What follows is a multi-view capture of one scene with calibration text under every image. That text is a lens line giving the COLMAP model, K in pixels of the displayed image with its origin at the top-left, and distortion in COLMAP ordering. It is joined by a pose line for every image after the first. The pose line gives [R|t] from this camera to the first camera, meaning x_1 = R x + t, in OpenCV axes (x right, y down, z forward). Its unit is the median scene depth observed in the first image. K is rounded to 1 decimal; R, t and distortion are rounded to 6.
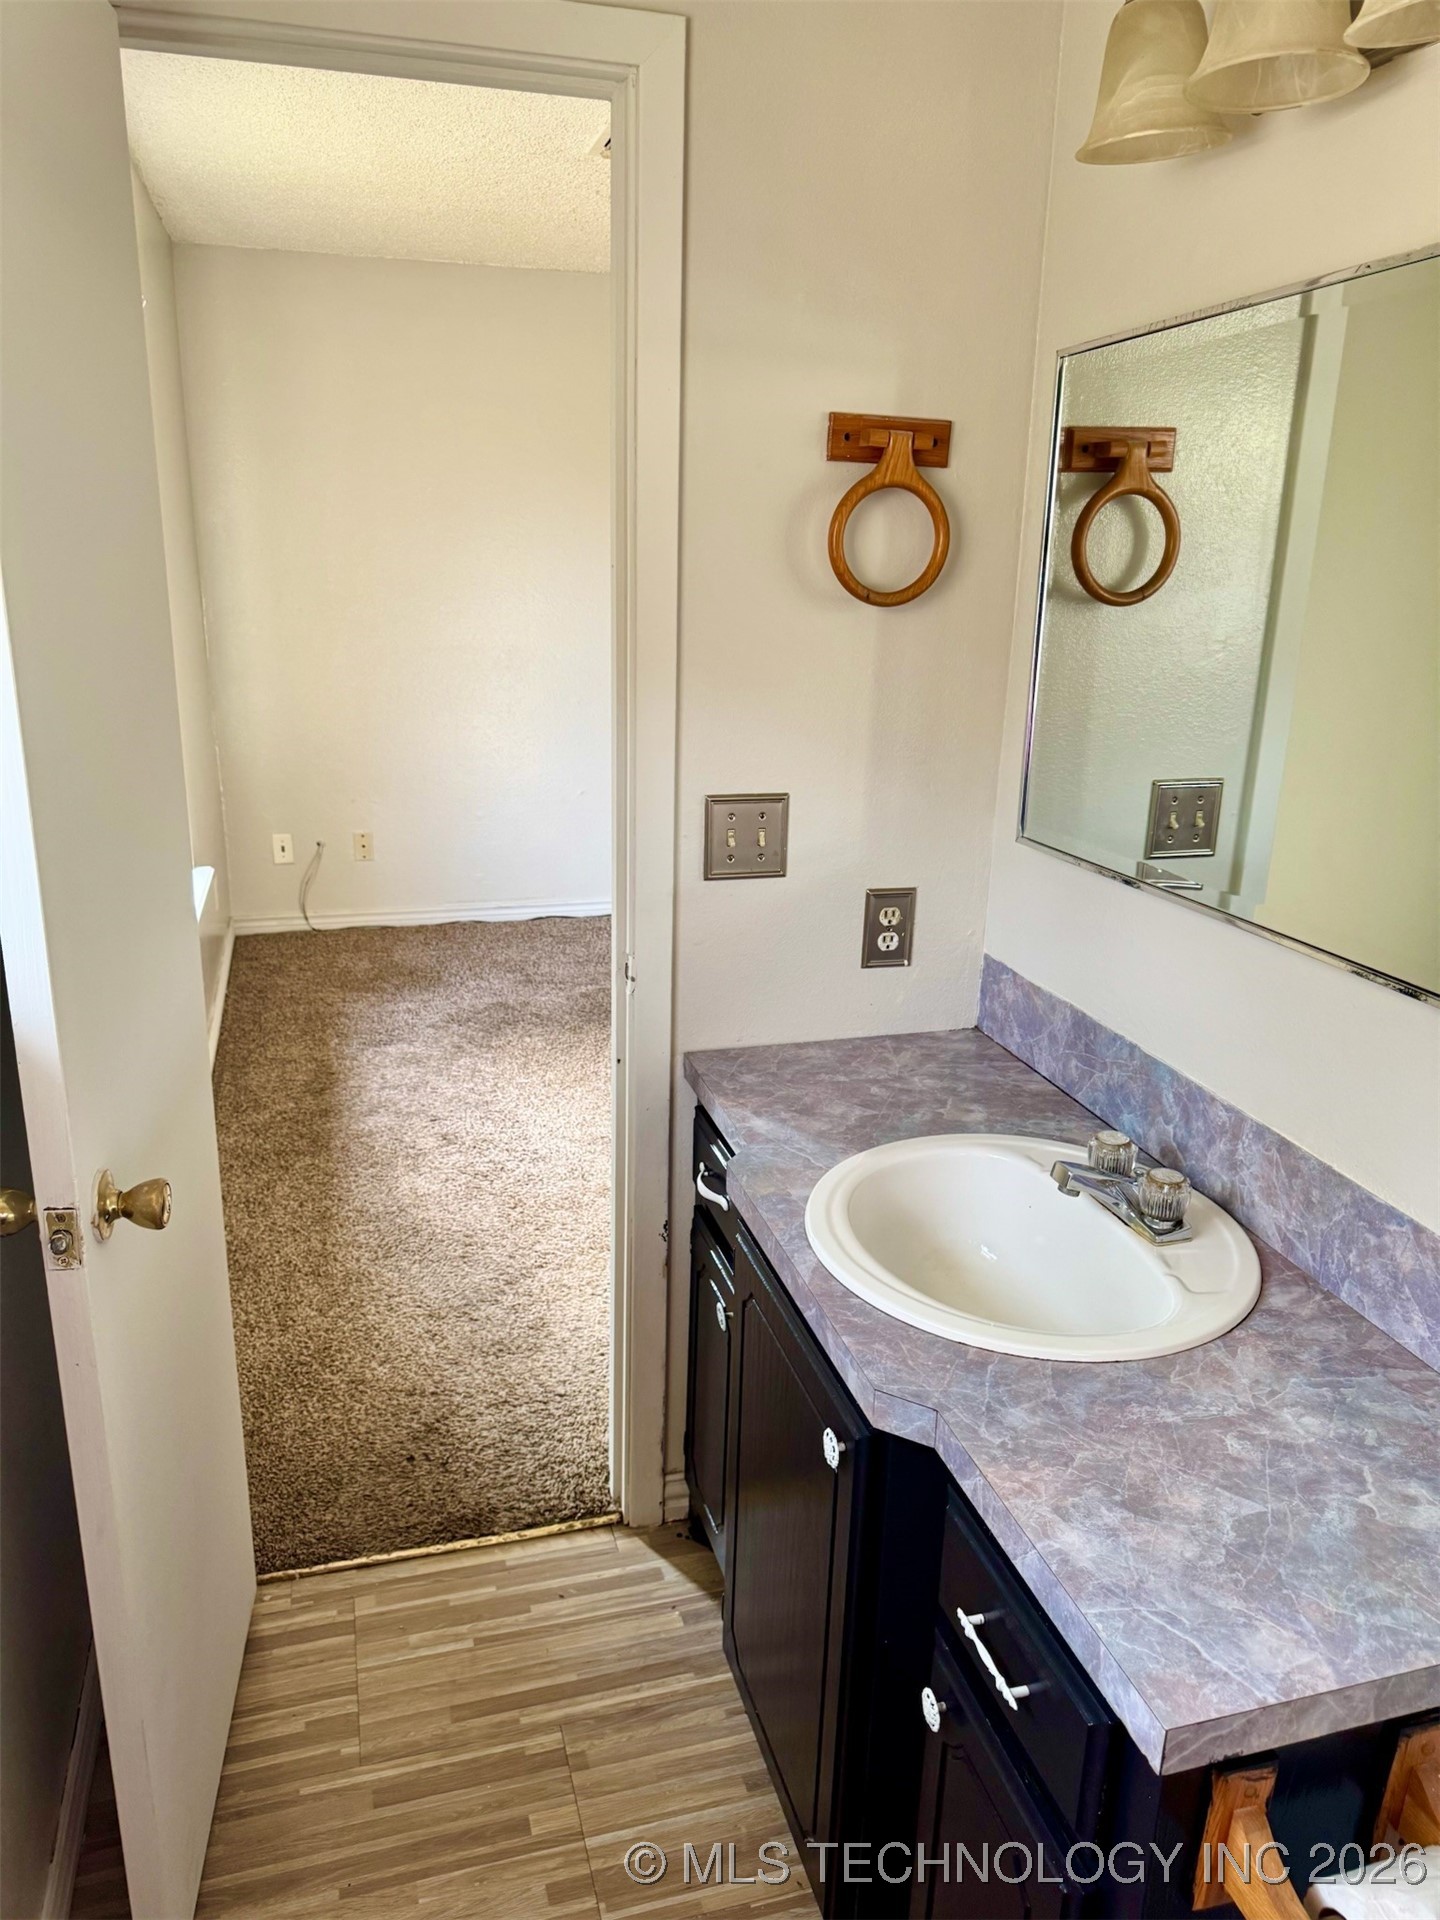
lens RADIAL K [[1373.0, 0, 720.0], [0, 1373.0, 960.0], [0, 0, 1]] dist [0.008291, -0.012138]
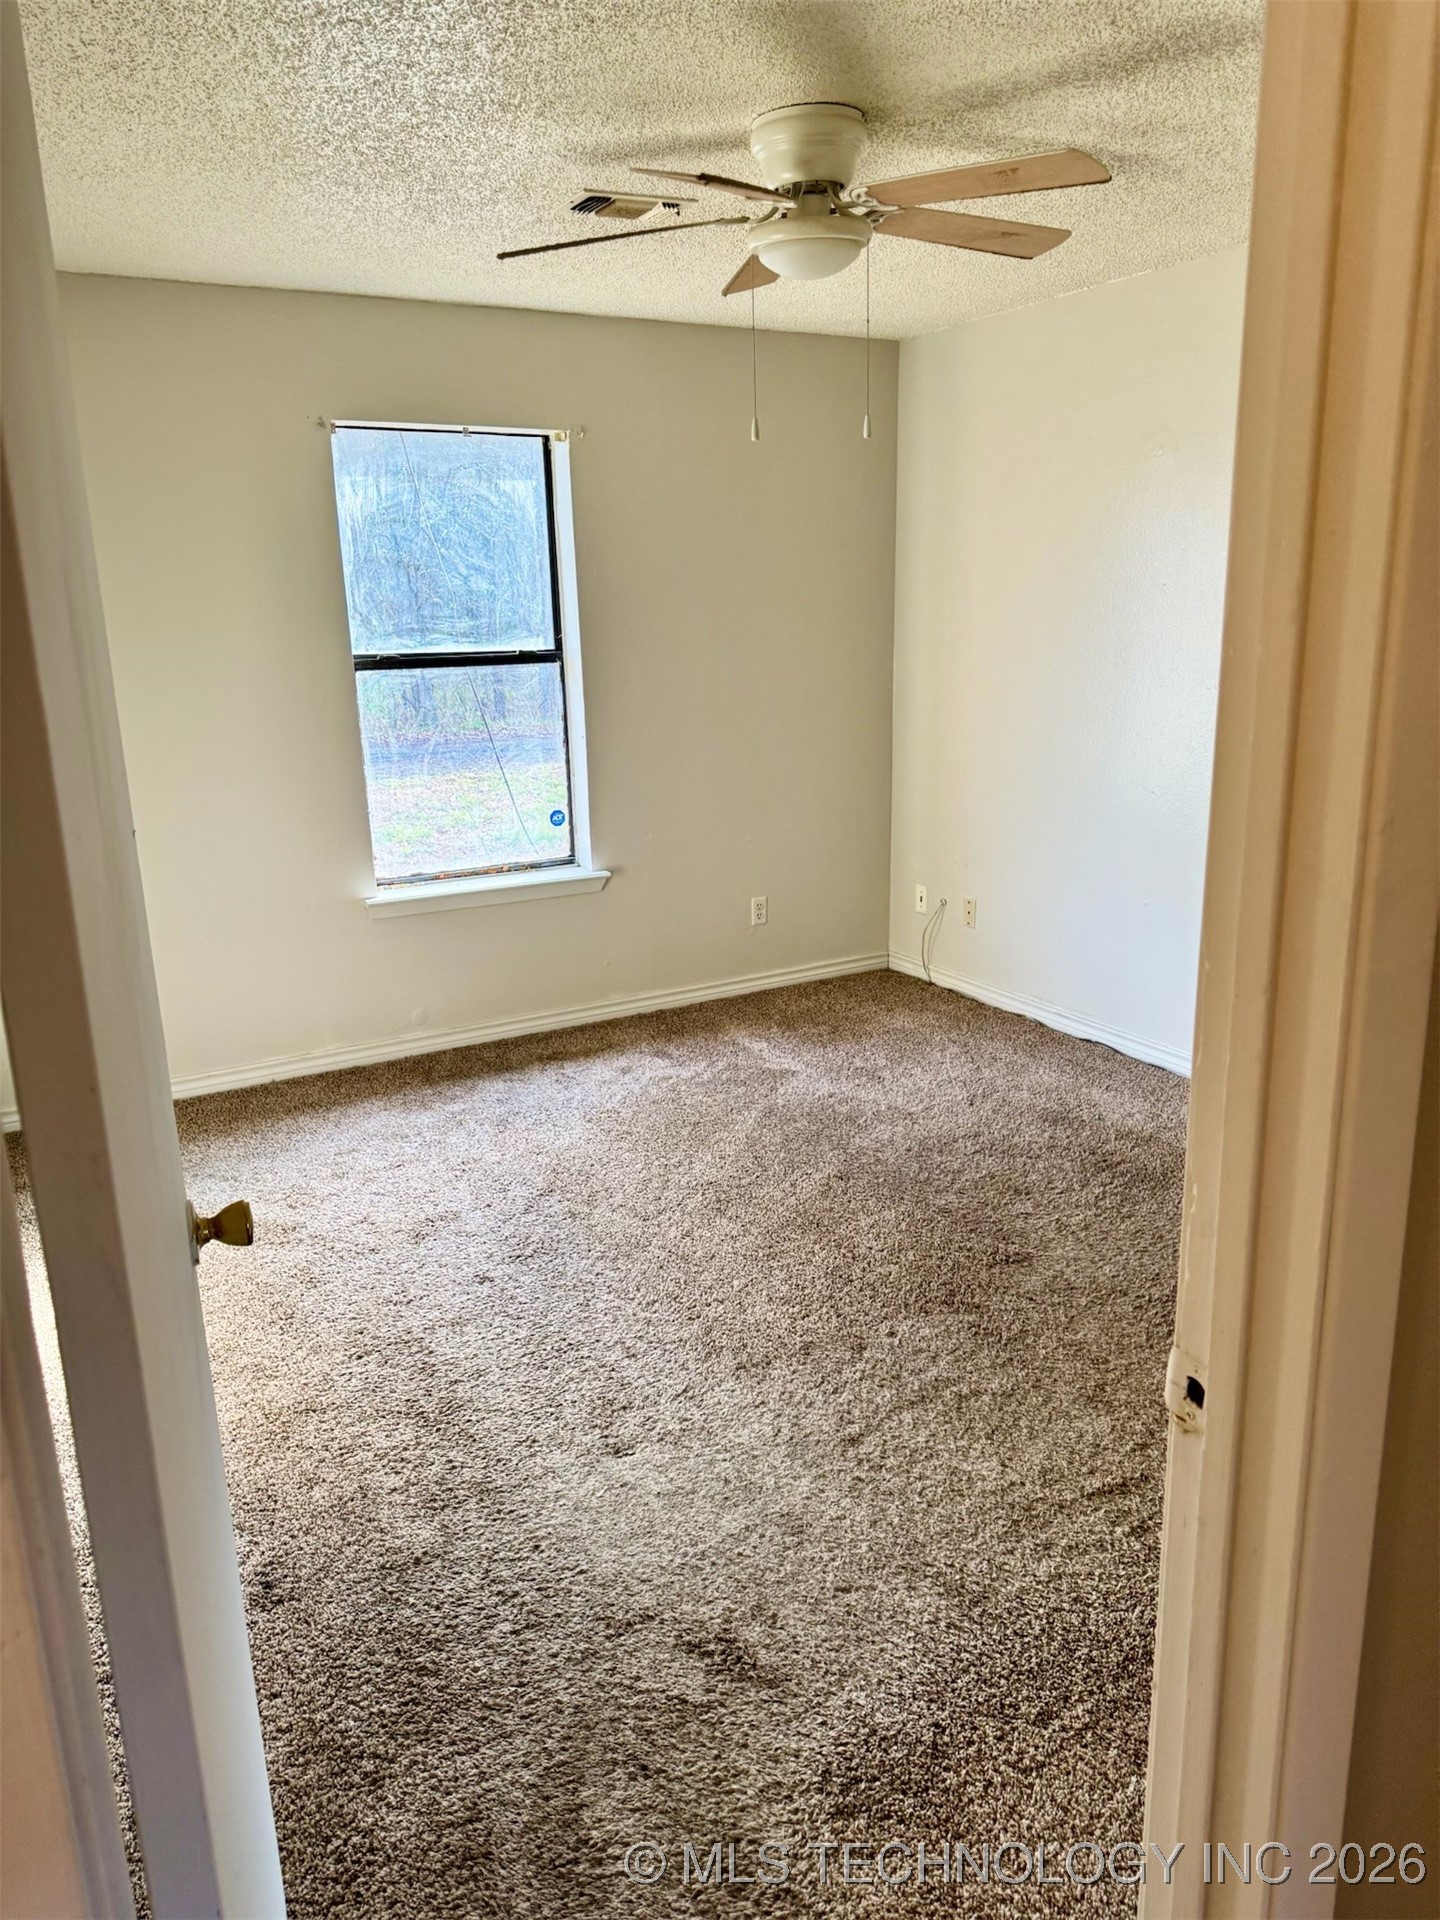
lens RADIAL K [[1347.9, 0, 720.0], [0, 1347.9, 960.0], [0, 0, 1]] dist [0.056798, -0.051272]
pose [[0.223220, 0.222914, -0.948937, 0.638607], [-0.255302, 0.952888, 0.163787, -0.166426], [0.940741, 0.205705, 0.269614, 0.585401]]
